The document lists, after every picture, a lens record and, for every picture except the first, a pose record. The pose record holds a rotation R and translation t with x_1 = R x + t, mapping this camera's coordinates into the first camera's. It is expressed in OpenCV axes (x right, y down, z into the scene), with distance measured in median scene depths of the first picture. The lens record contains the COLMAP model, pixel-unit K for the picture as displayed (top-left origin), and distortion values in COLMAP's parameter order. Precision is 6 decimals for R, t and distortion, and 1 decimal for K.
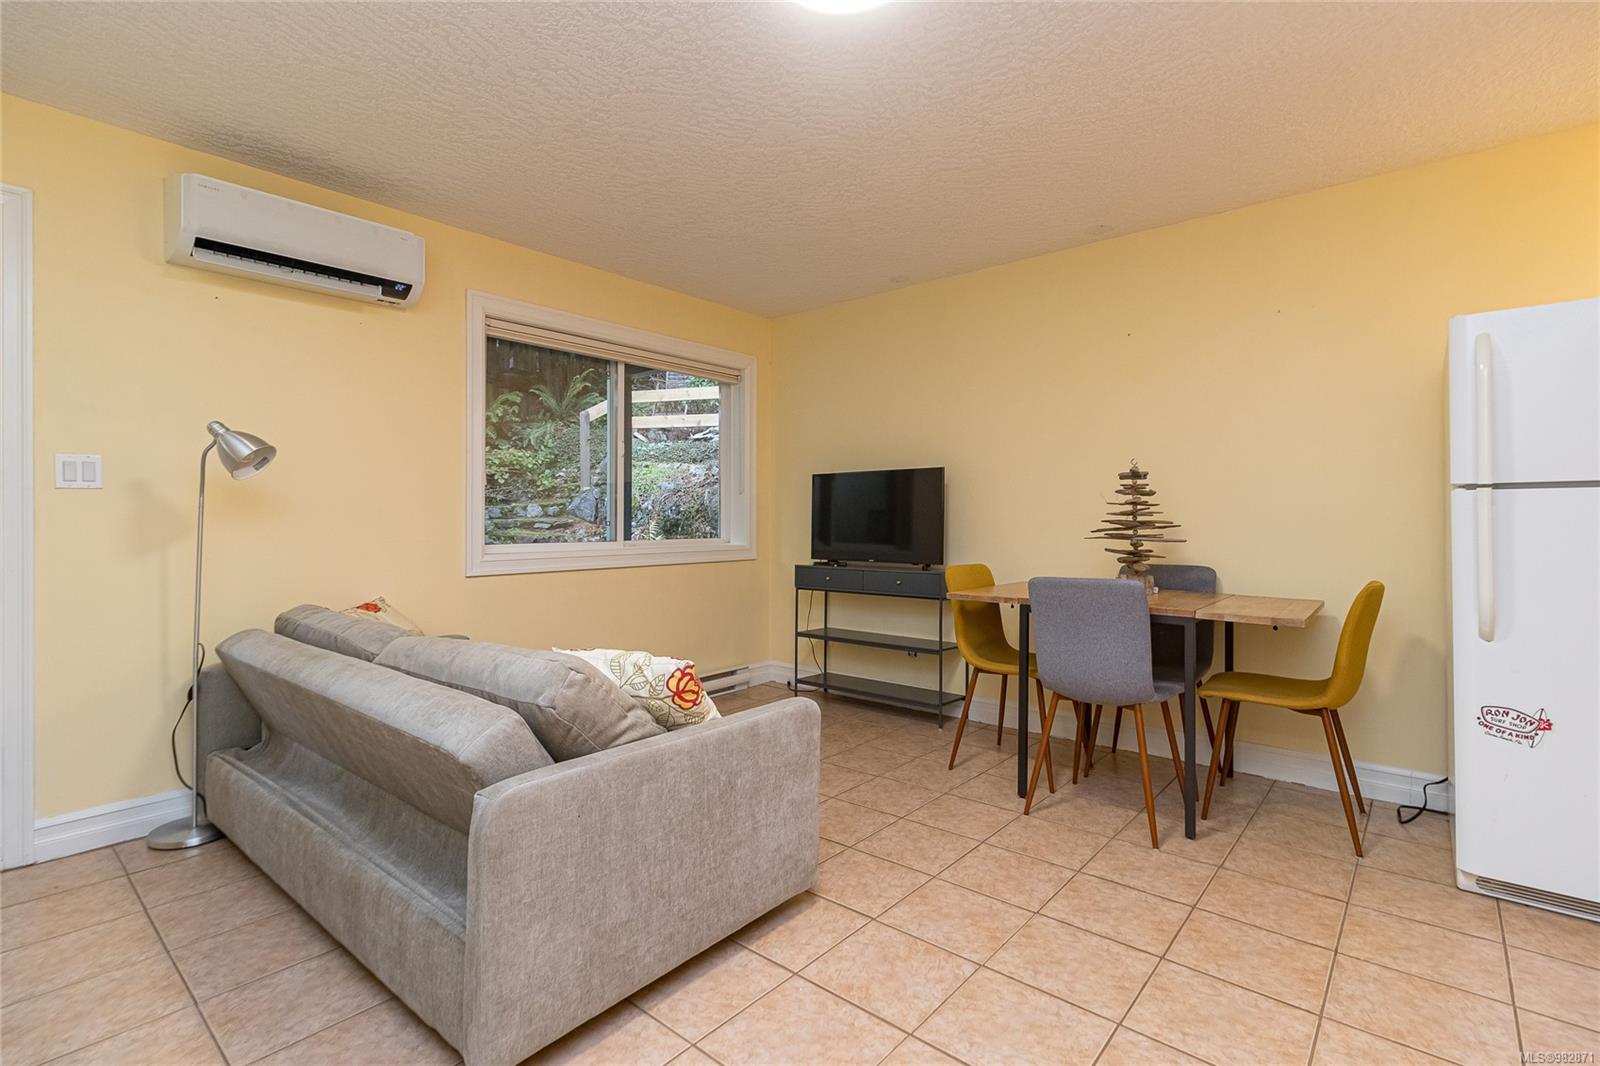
lens RADIAL K [[740.8, 0, 791.5], [0, 740.8, 516.1], [0, 0, 1]] dist [0.000683, 0.000249]
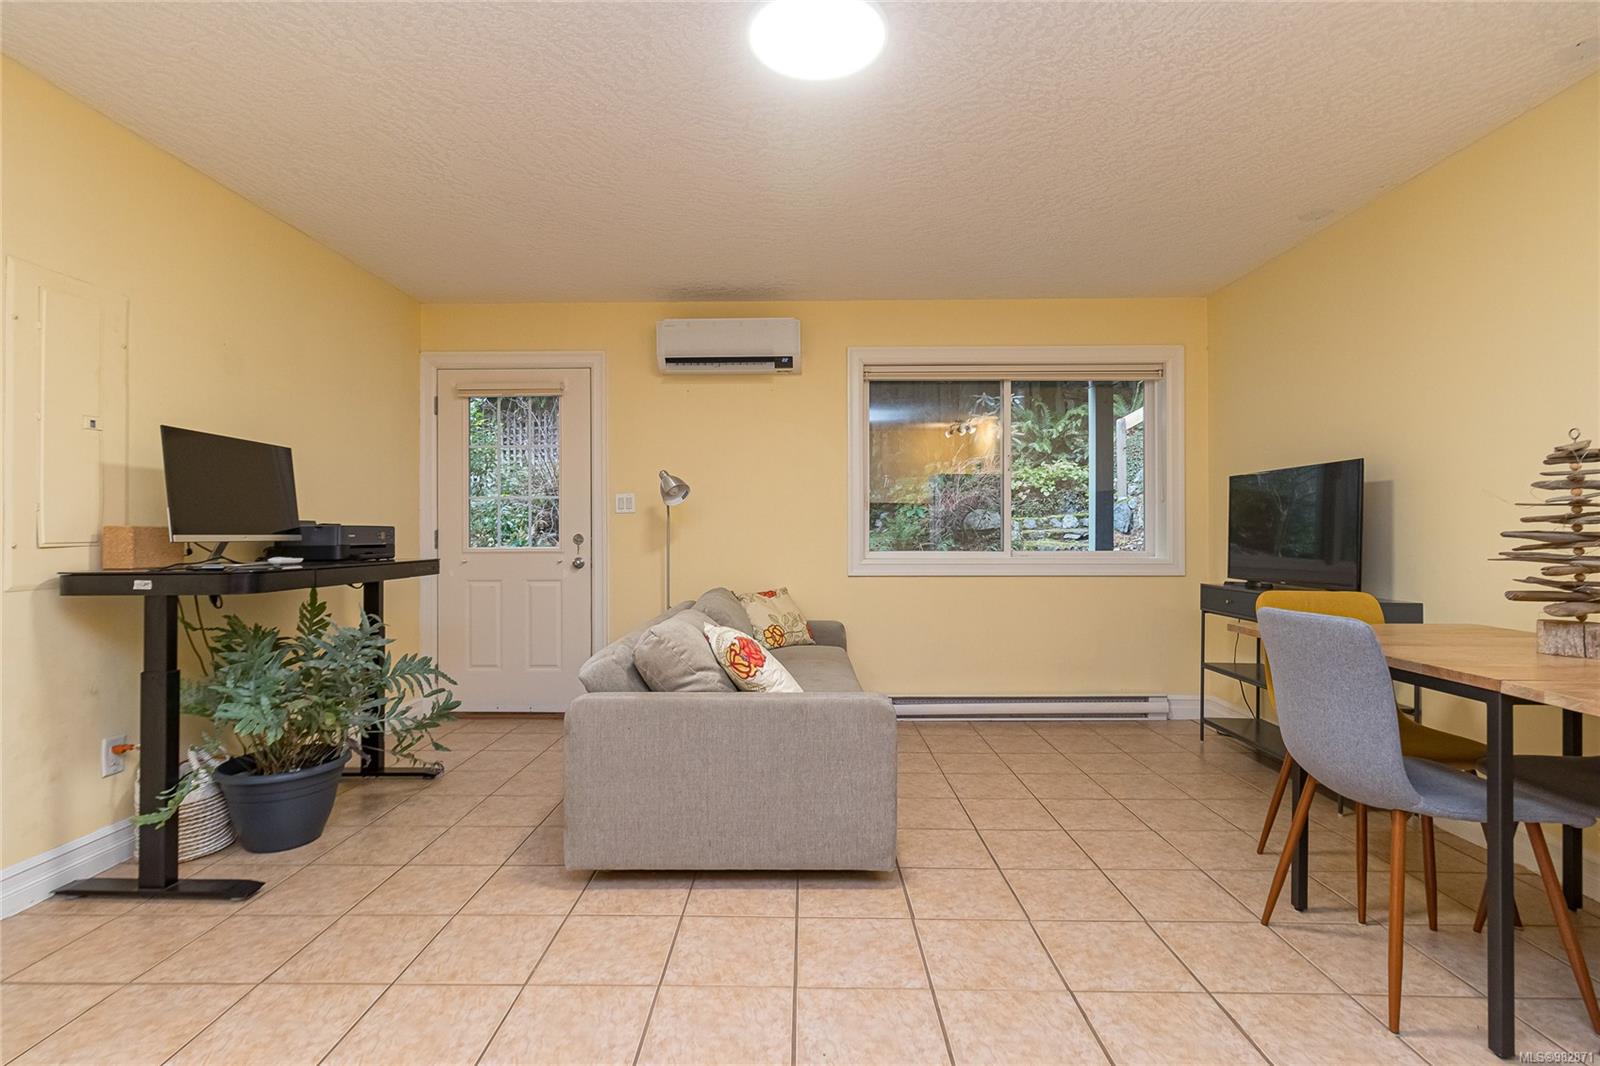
lens RADIAL K [[739.1, 0, 798.6], [0, 739.1, 527.3], [0, 0, 1]] dist [0.000119, 0.000010]
pose [[0.647059, -0.003842, -0.762430, 0.593599], [0.004294, 0.999990, -0.001395, 0.000427], [0.762428, -0.002371, 0.647069, 0.160432]]
